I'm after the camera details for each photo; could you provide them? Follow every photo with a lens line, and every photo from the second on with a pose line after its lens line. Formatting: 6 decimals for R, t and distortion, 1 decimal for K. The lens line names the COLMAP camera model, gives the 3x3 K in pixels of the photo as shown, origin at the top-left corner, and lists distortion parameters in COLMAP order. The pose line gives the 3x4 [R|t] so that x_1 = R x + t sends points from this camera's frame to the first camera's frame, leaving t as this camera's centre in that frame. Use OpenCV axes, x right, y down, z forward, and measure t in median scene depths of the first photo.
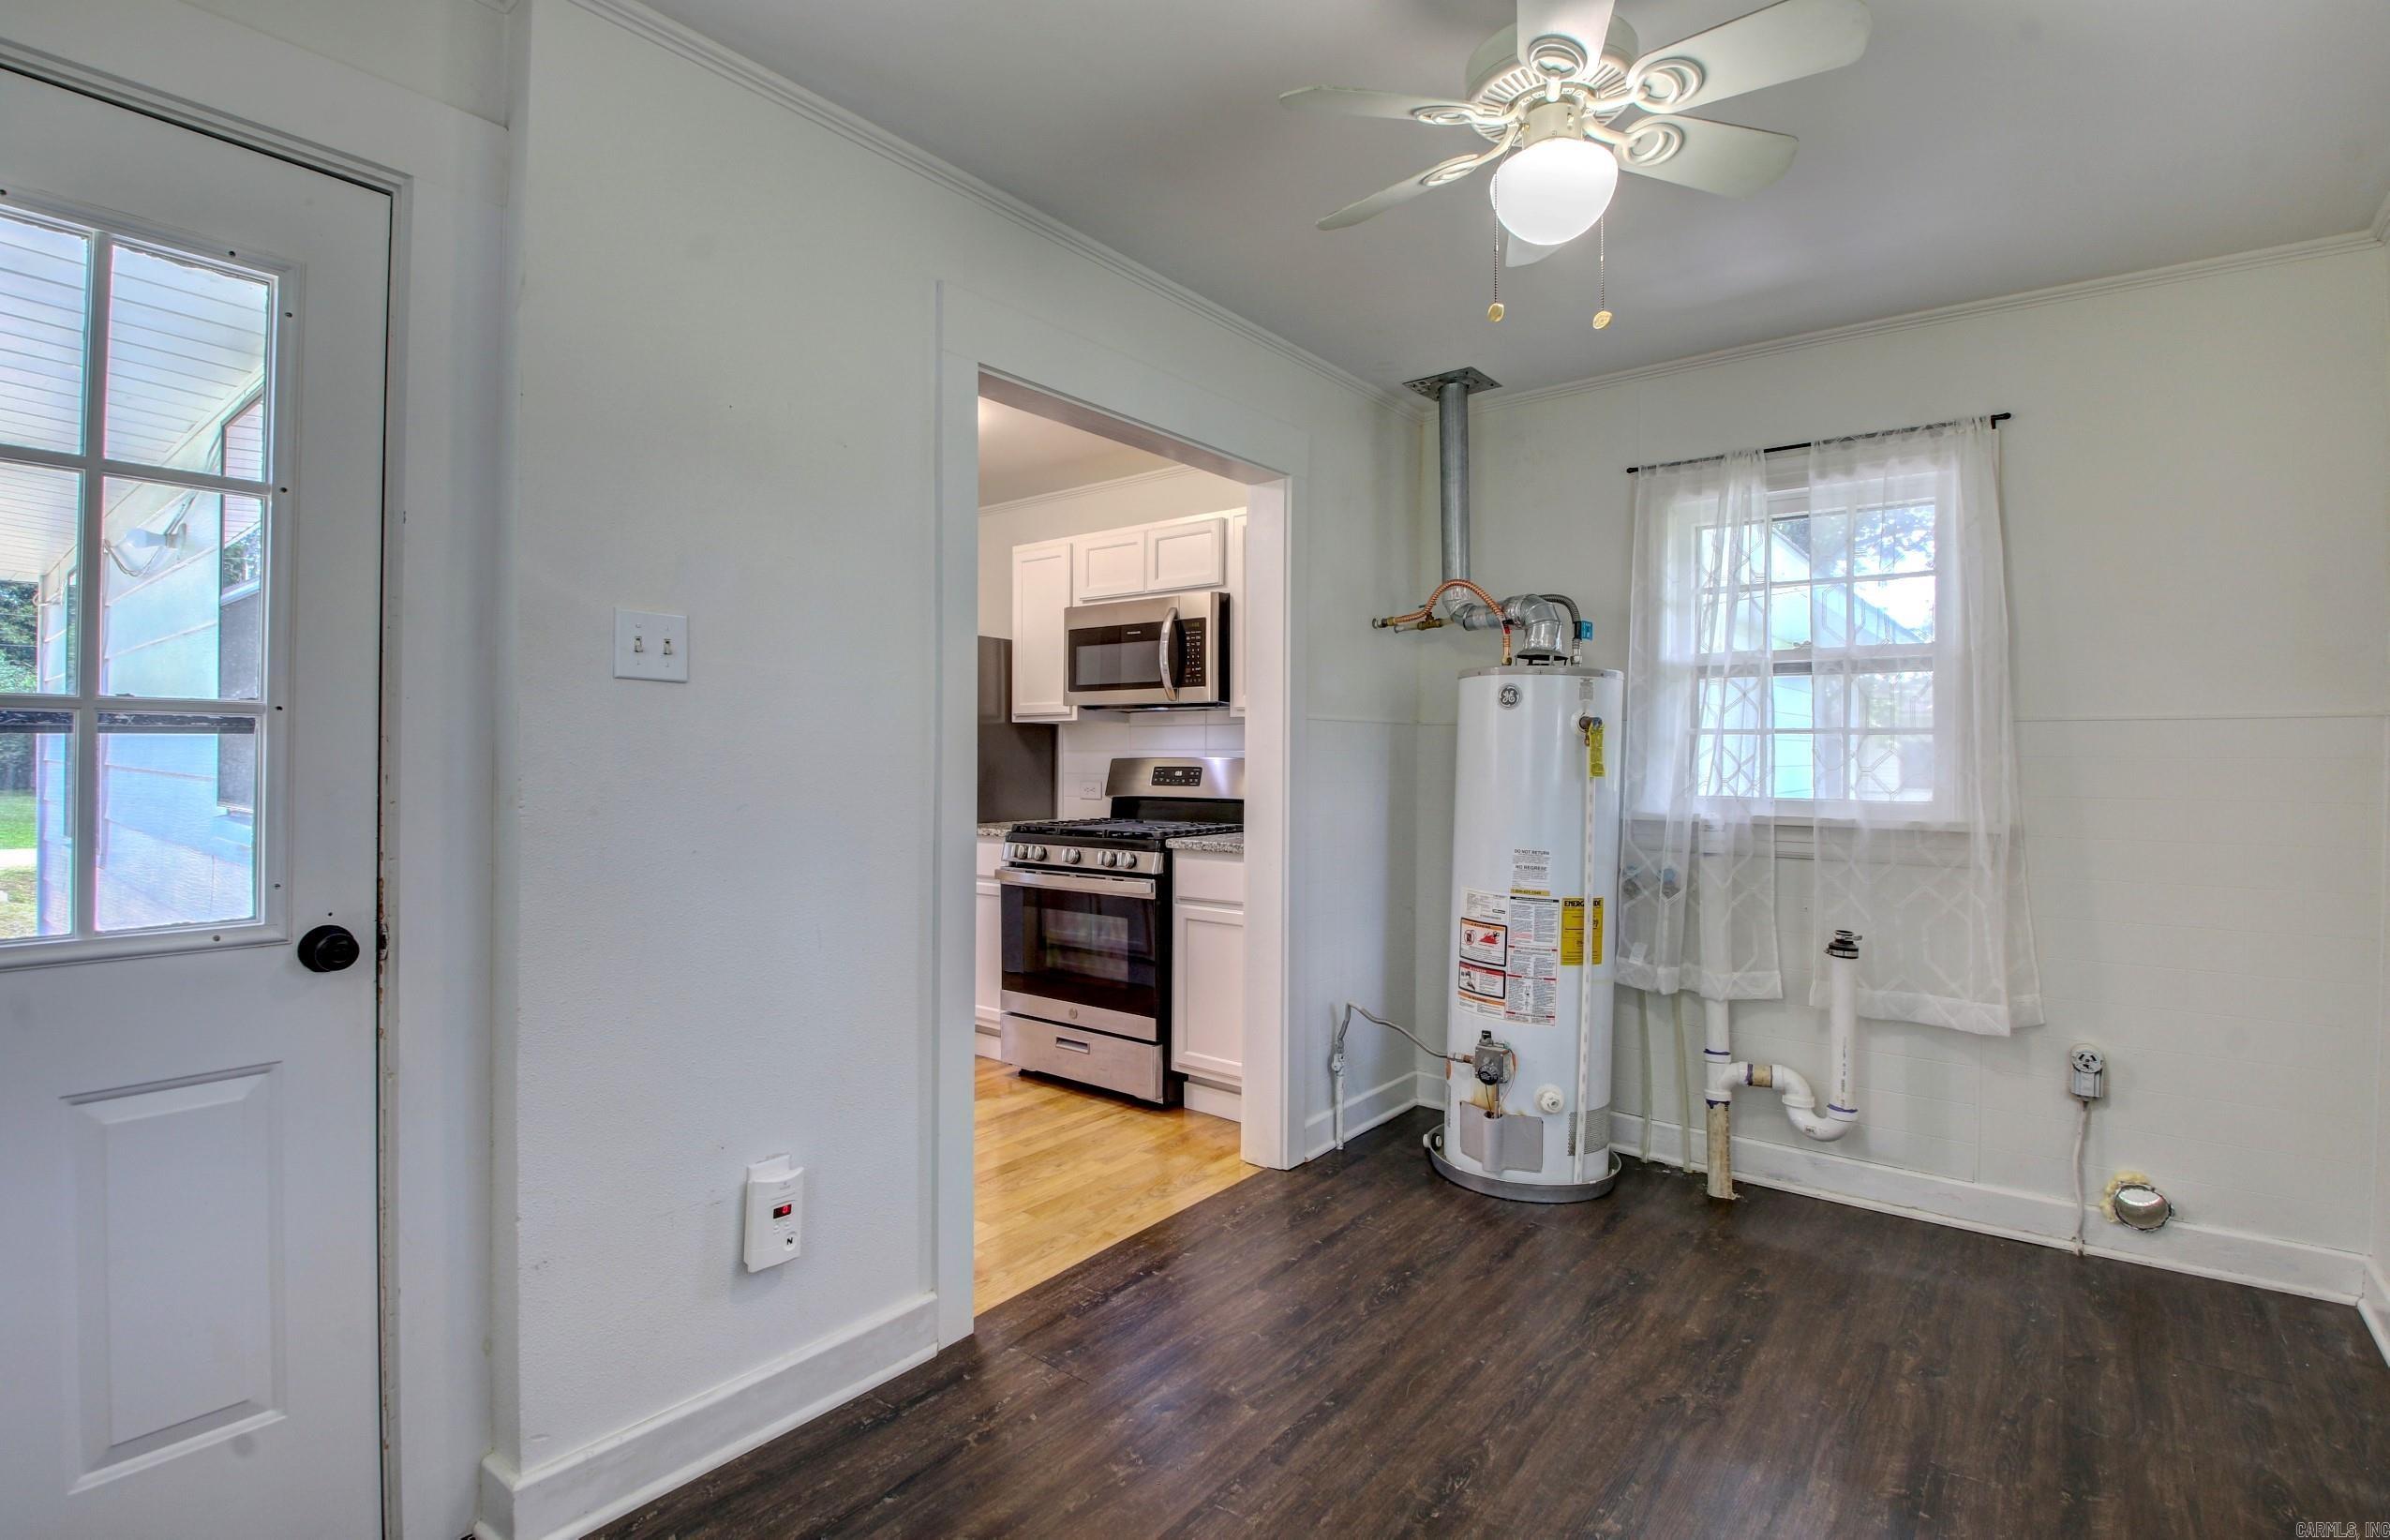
lens RADIAL K [[1125.8, 0, 1184.4], [0, 1125.8, 750.2], [0, 0, 1]] dist [0.014790, -0.023802]
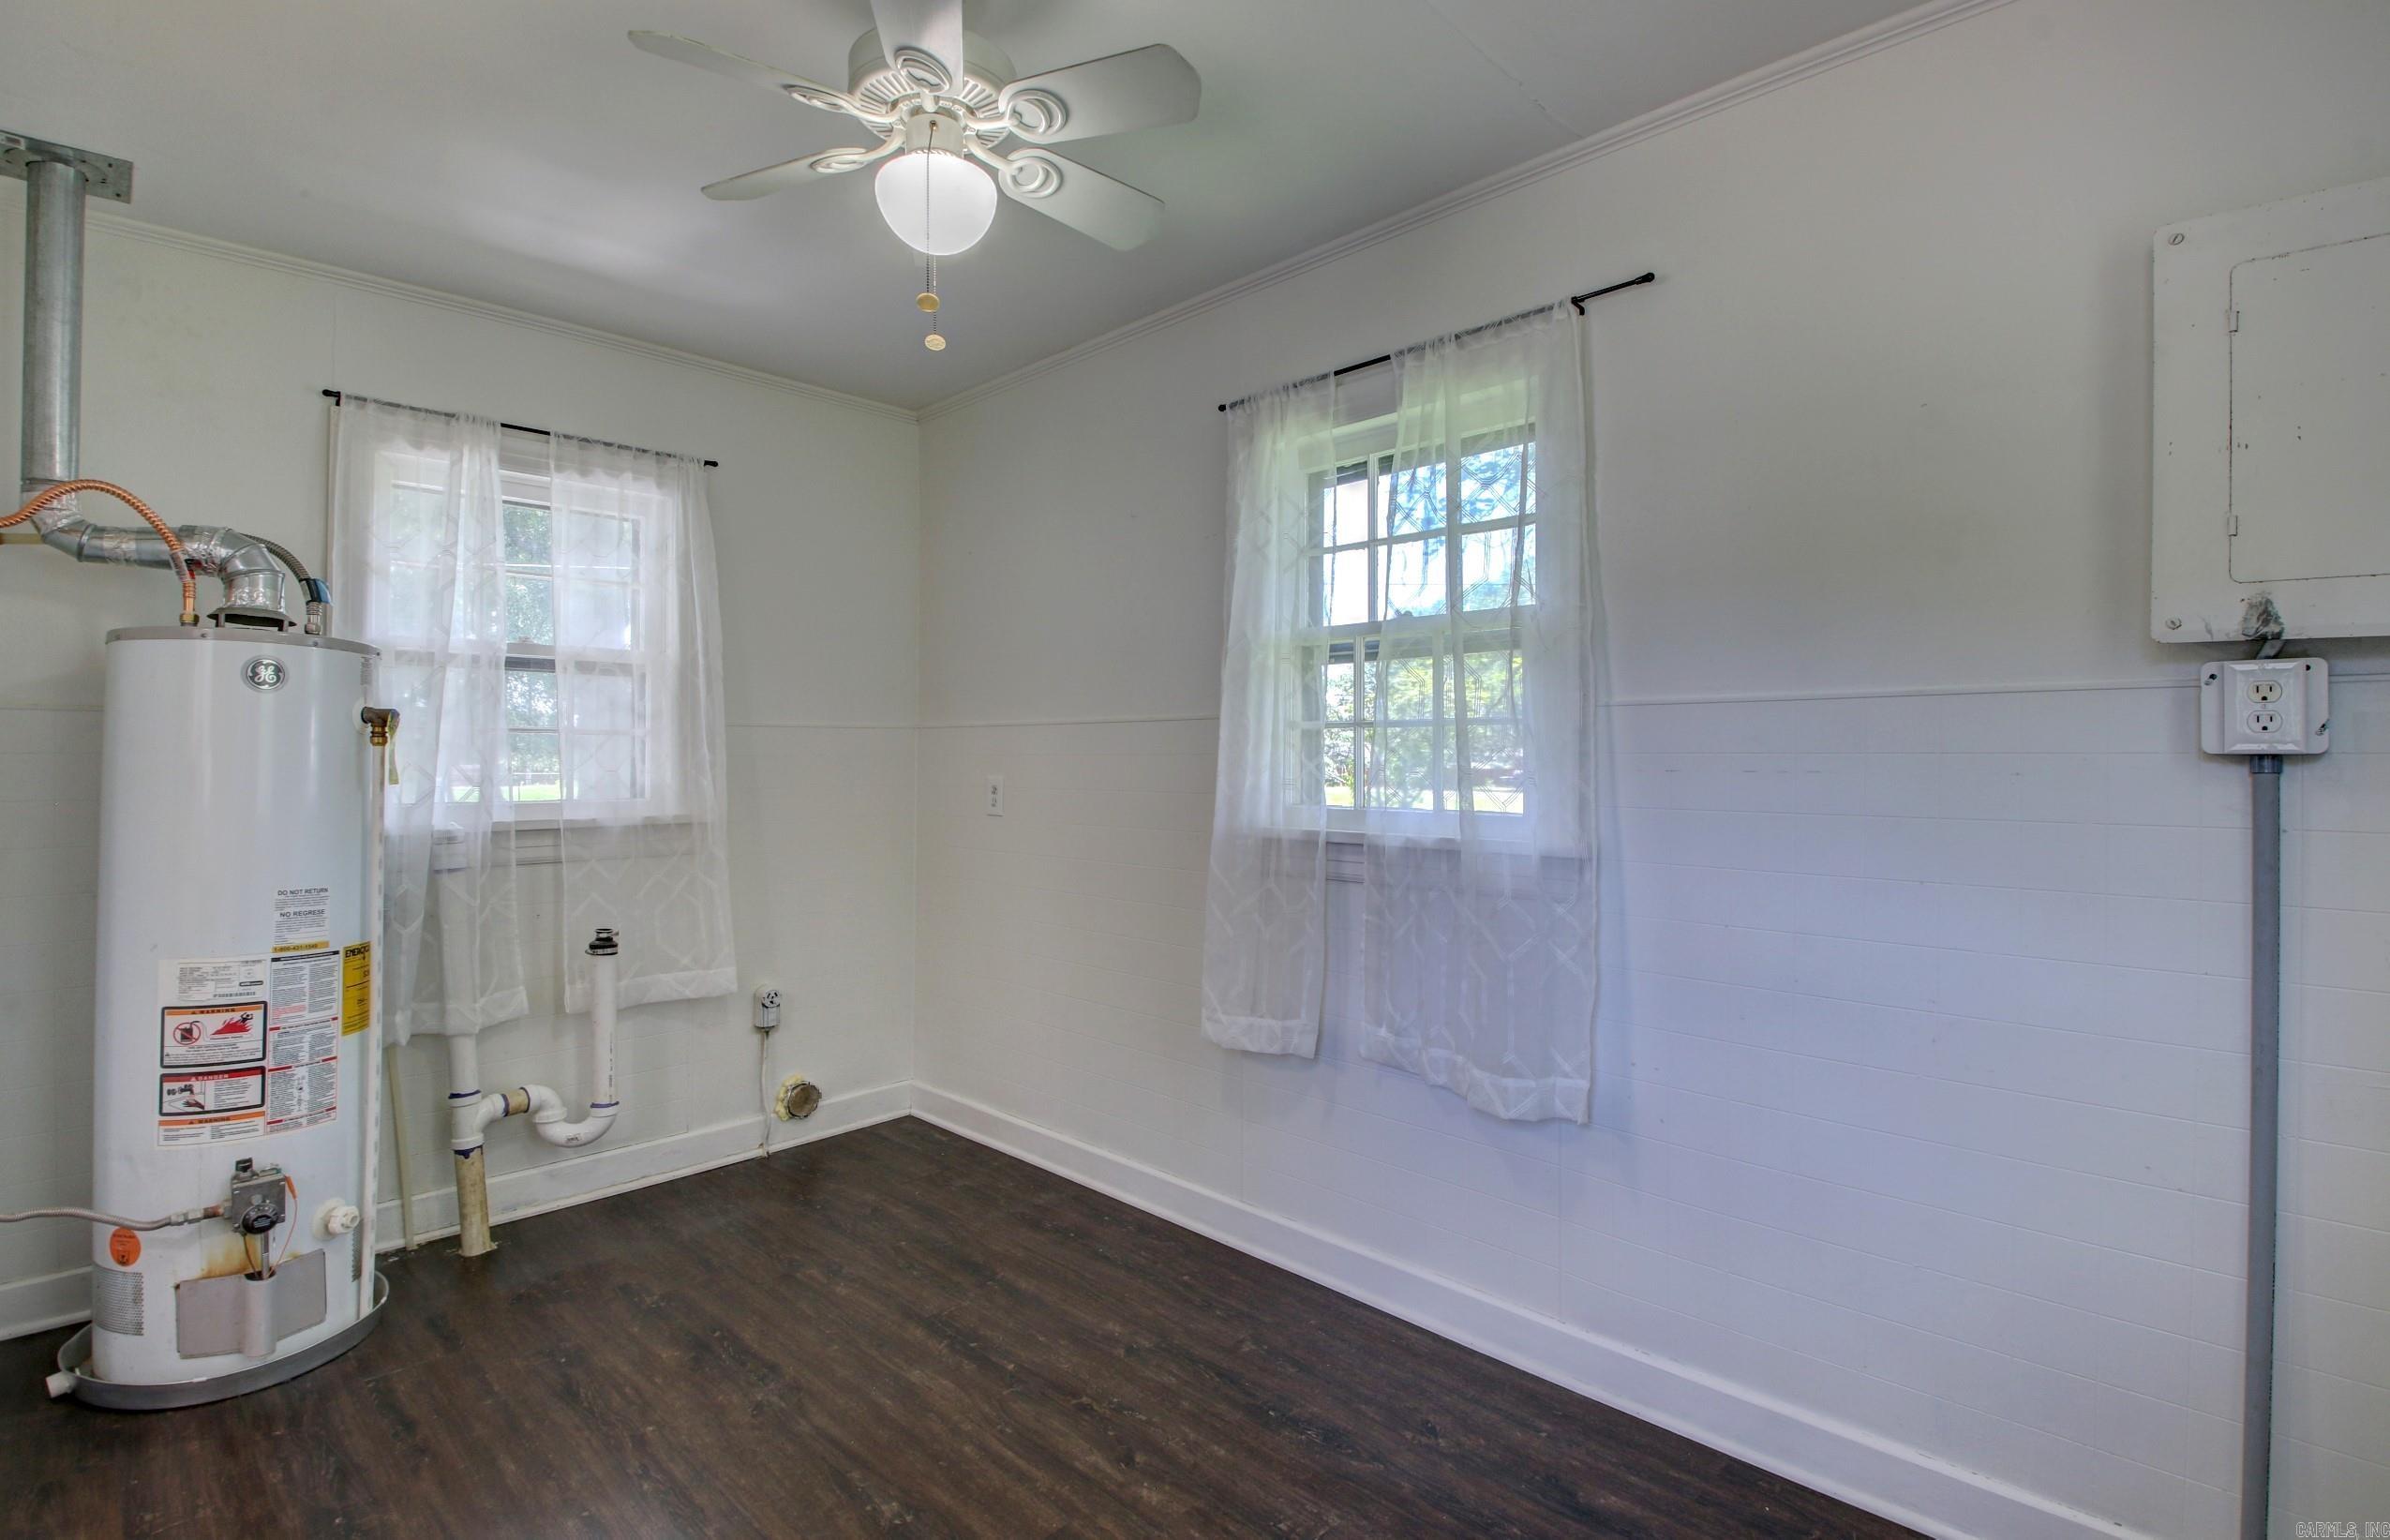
lens RADIAL K [[1125.8, 0, 1184.4], [0, 1125.8, 750.2], [0, 0, 1]] dist [0.014790, -0.023802]
pose [[0.110206, -0.002436, 0.993906, -0.347866], [-0.000531, 0.999997, 0.002510, -0.002759], [-0.993909, -0.000805, 0.110205, 0.354793]]
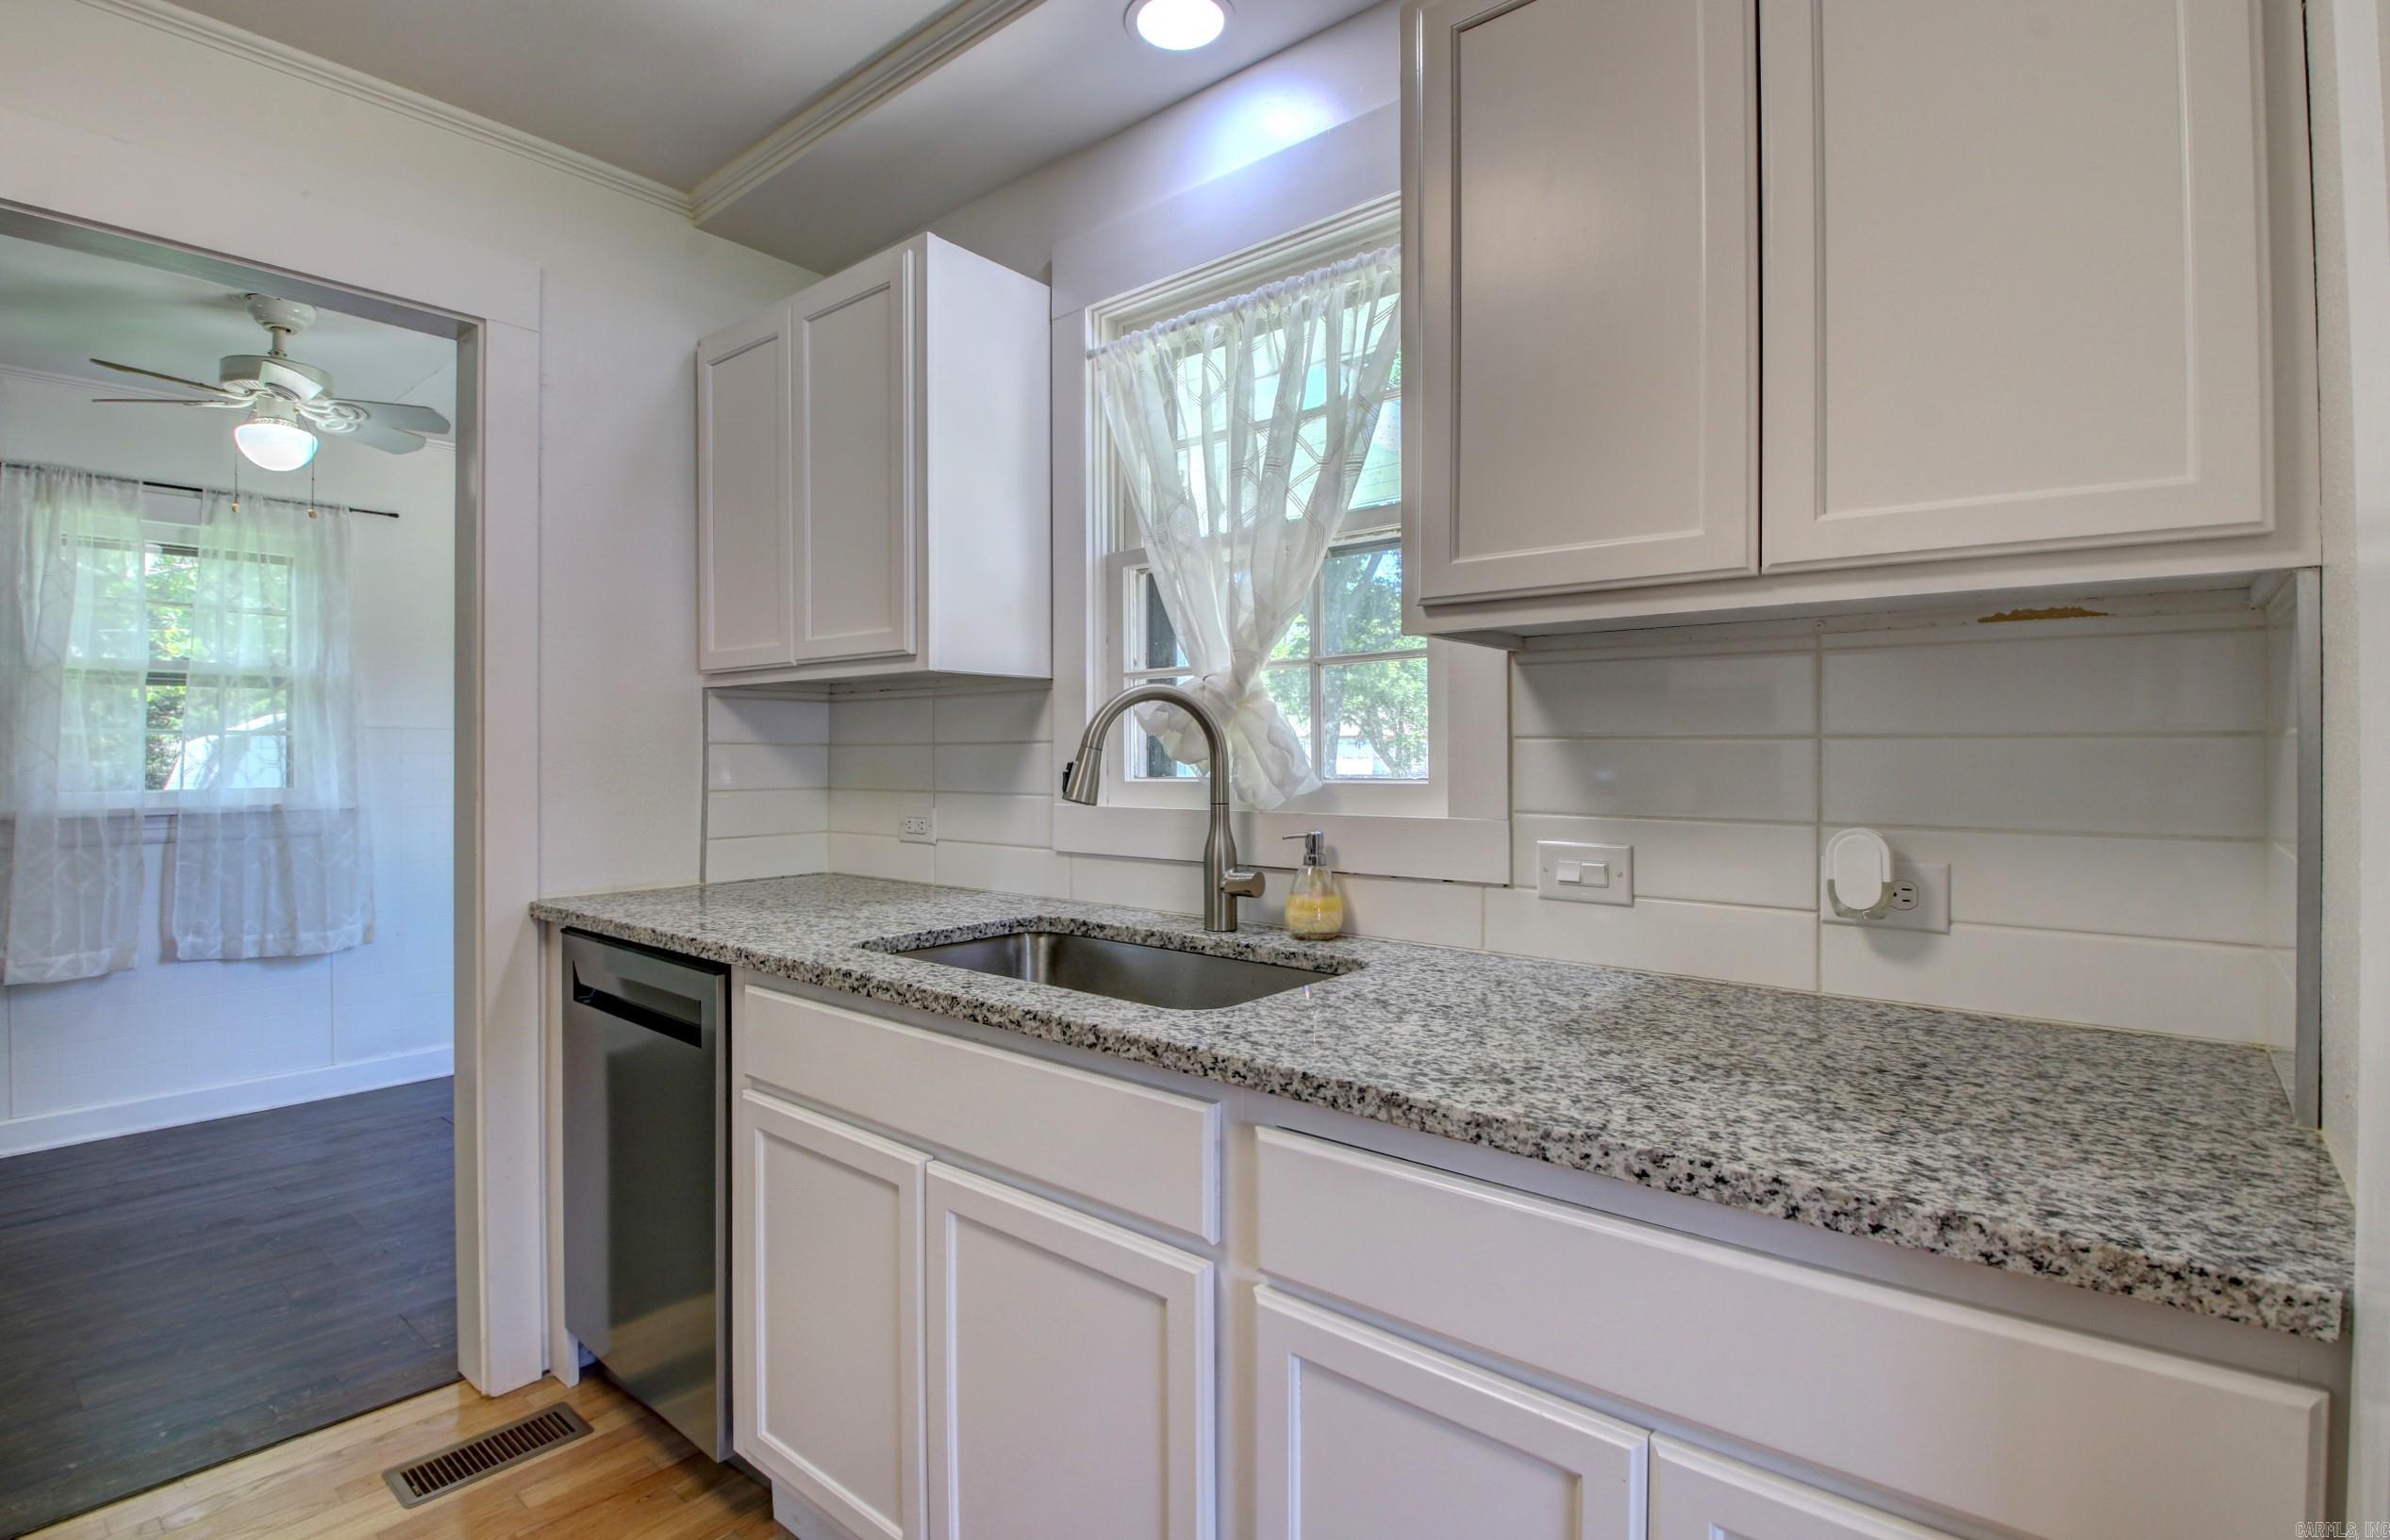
lens RADIAL K [[1115.4, 0, 1195.0], [0, 1115.4, 770.0], [0, 0, 1]] dist [0.000752, -0.016474]
pose [[-0.999916, -0.005809, 0.011588, -0.591358], [-0.005731, 0.999961, 0.006774, 0.003693], [-0.011627, 0.006707, -0.999910, 1.375377]]
